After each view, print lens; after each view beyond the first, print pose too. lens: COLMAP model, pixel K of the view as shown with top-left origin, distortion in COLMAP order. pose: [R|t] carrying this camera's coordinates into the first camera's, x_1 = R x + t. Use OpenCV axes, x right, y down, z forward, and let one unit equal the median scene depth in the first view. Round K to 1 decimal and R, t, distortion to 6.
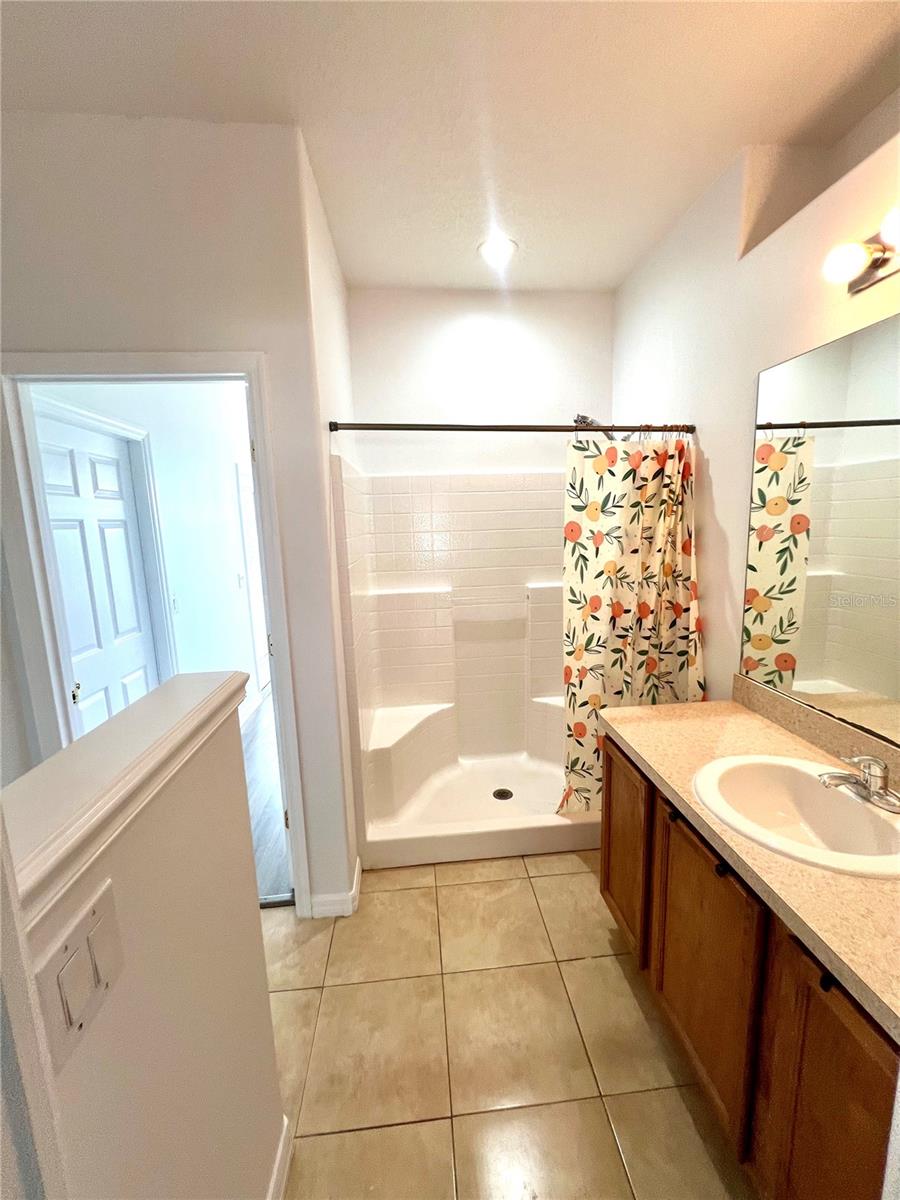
lens RADIAL K [[482.8, 0, 449.9], [0, 482.8, 598.1], [0, 0, 1]] dist [0.001266, 0.000192]
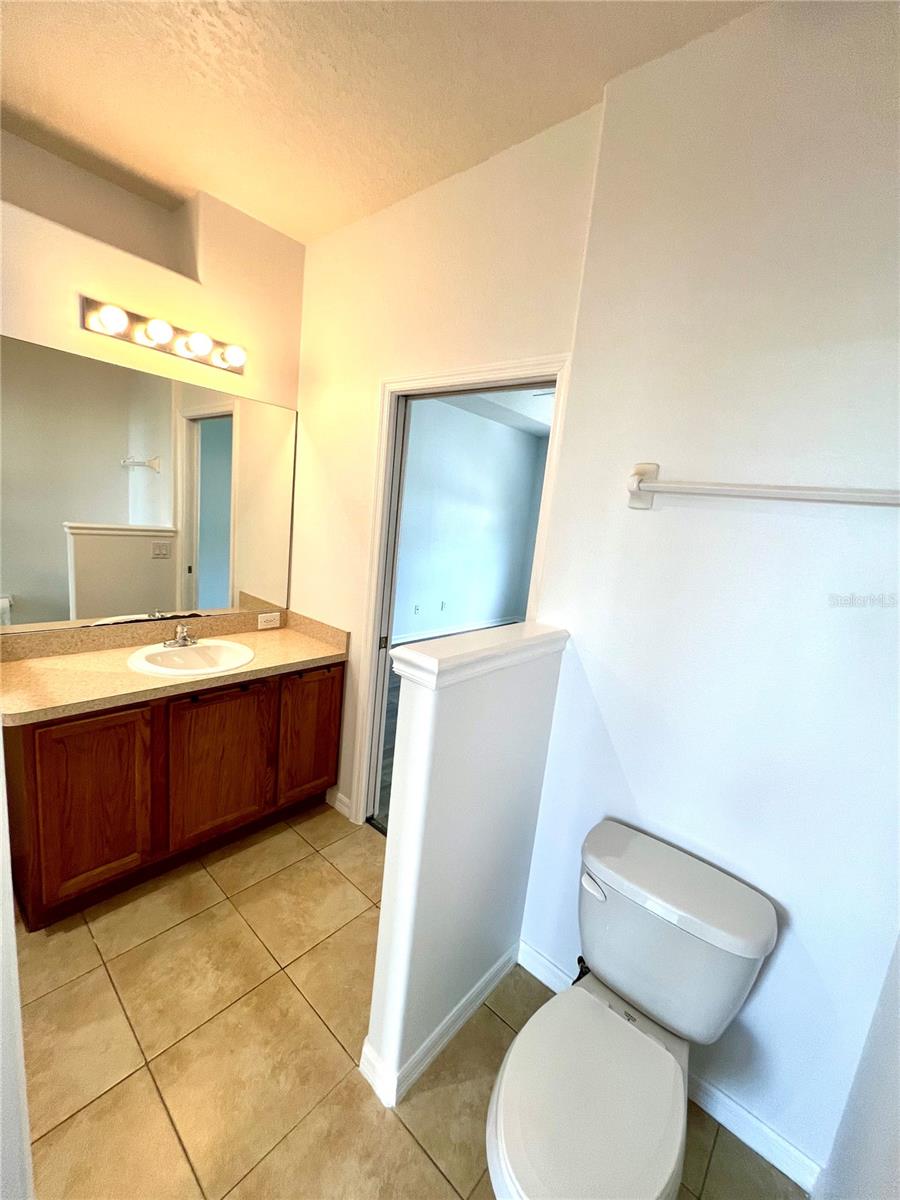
lens RADIAL K [[477.6, 0, 454.7], [0, 477.6, 598.2], [0, 0, 1]] dist [-0.000310, 0.000074]
pose [[-0.695550, -0.170849, 0.697869, -0.916212], [0.028465, 0.964000, 0.264373, -0.181408], [-0.717913, 0.203750, -0.665647, 1.163906]]
